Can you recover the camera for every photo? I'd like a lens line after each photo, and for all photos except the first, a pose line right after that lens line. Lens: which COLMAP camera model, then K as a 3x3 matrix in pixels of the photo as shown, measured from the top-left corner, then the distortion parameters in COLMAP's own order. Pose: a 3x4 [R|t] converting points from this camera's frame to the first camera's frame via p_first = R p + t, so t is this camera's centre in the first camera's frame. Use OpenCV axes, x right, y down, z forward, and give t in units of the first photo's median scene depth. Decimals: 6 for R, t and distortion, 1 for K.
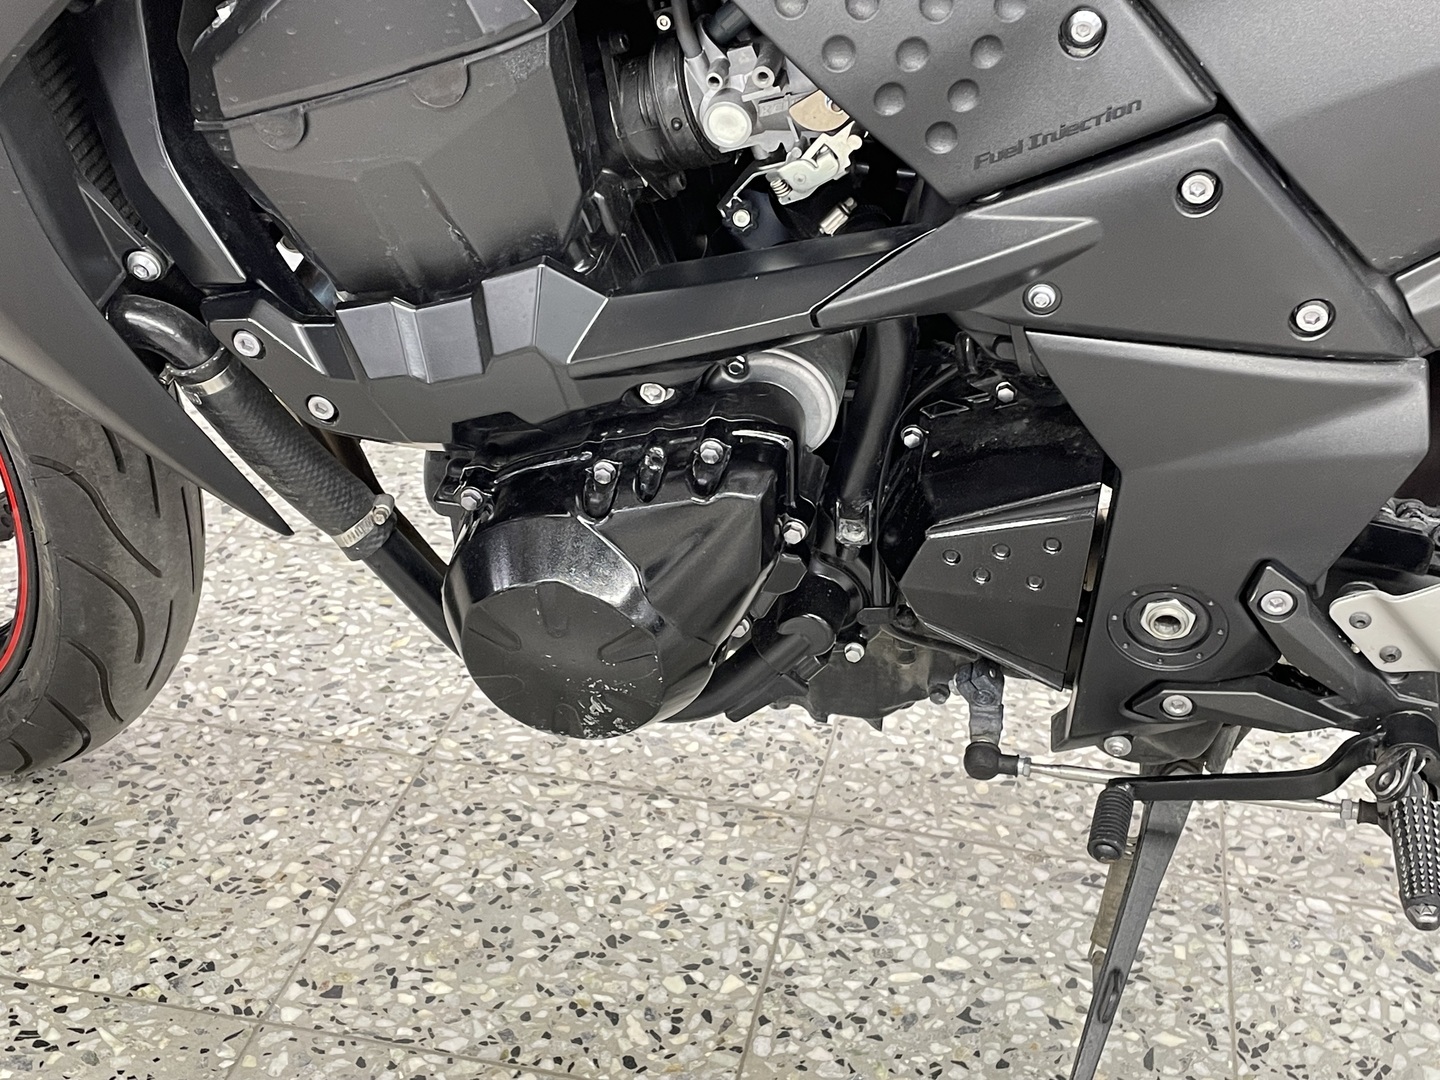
lens RADIAL K [[1863.7, 0, 711.0], [0, 1863.7, 563.1], [0, 0, 1]] dist [0.057163, 0.000000]
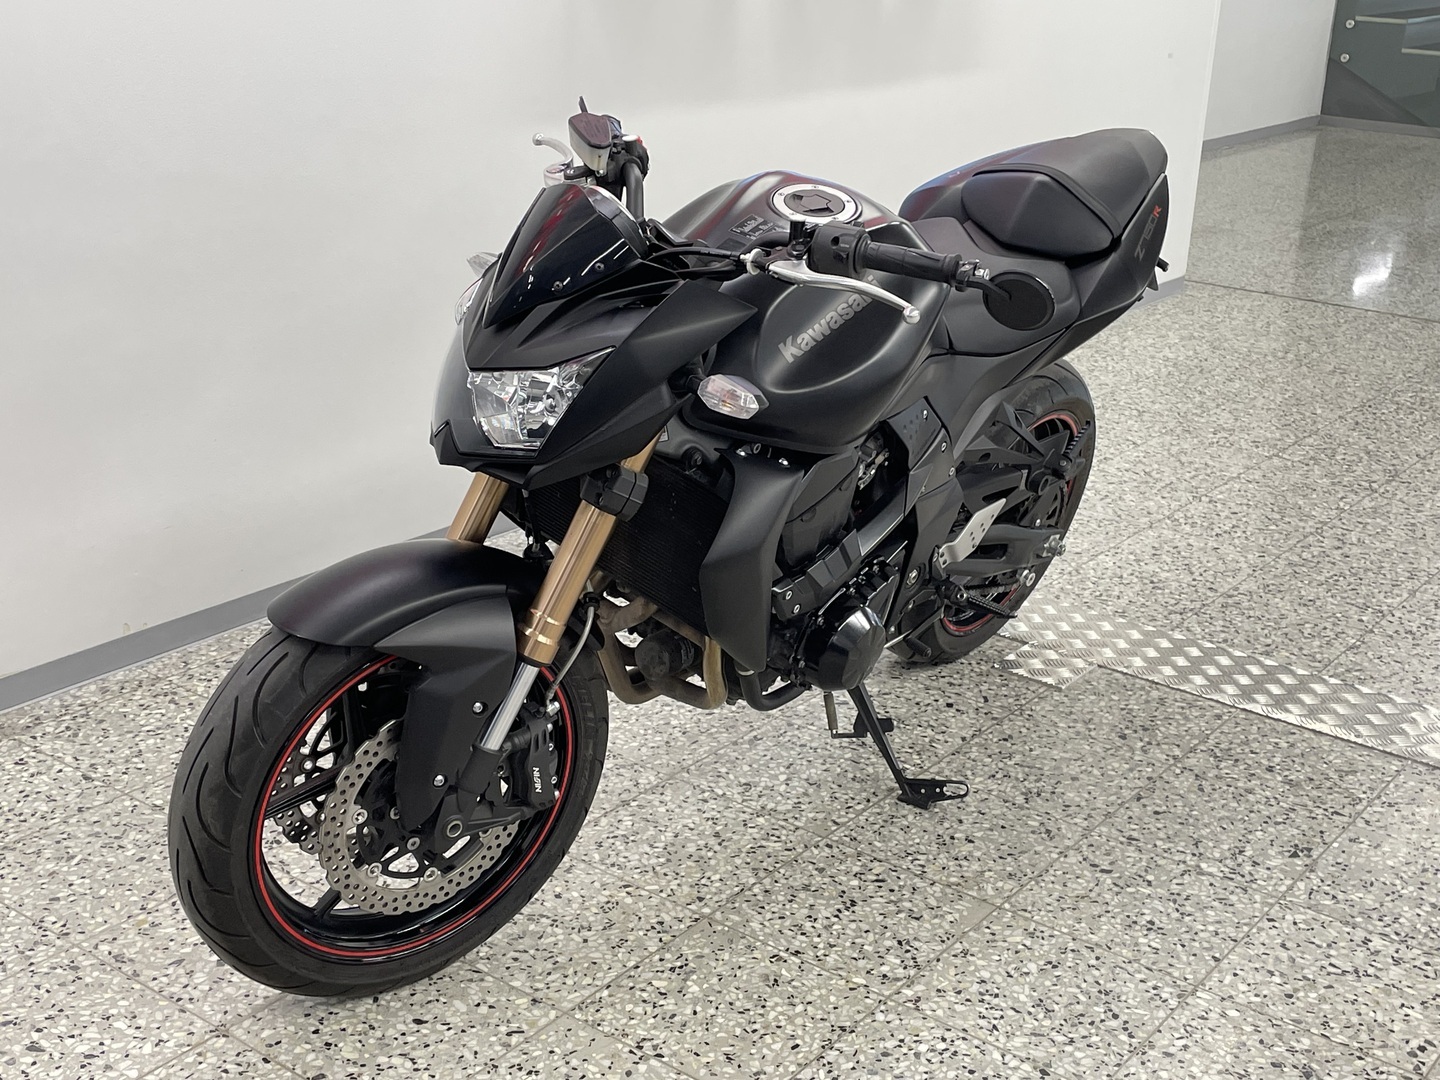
lens RADIAL K [[1863.7, 0, 729.1], [0, 1863.7, 512.2], [0, 0, 1]] dist [0.057163, 0.000000]
pose [[0.418388, -0.314710, 0.852003, -2.335746], [0.404666, 0.904393, 0.135344, -0.571988], [-0.813140, 0.288151, 0.505740, -0.344129]]
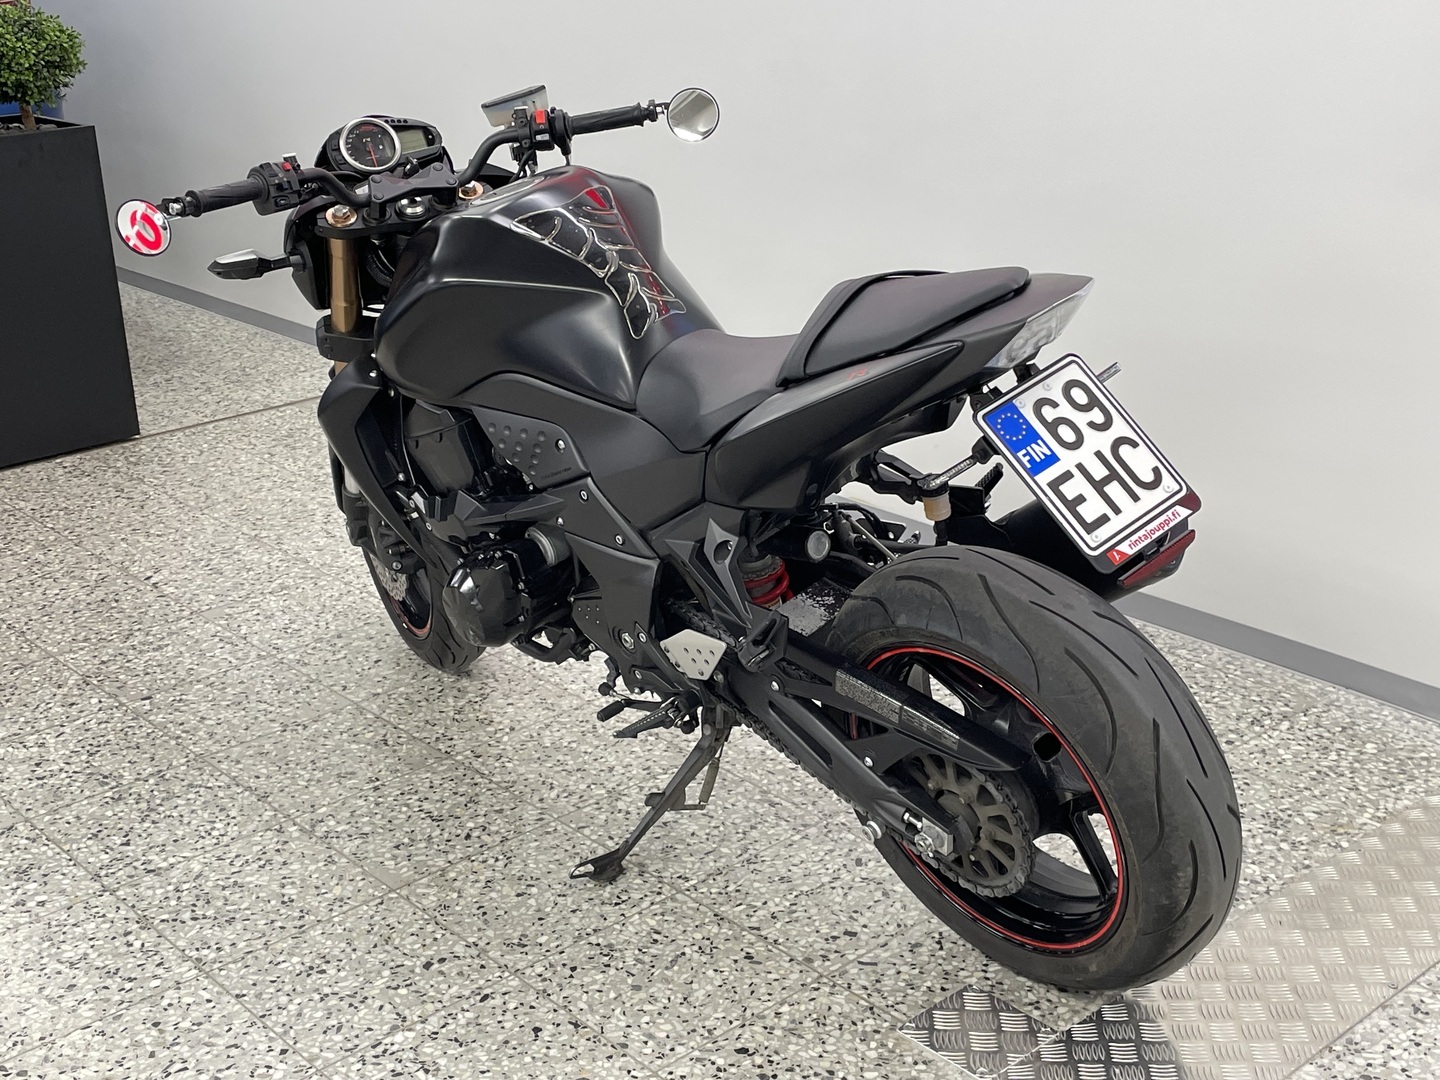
lens RADIAL K [[1863.7, 0, 702.4], [0, 1863.7, 528.6], [0, 0, 1]] dist [0.057163, 0.000000]
pose [[0.801335, 0.149309, -0.579284, 1.840406], [-0.231416, 0.970332, -0.070021, 0.034393], [0.551643, 0.190166, 0.812113, -1.230904]]
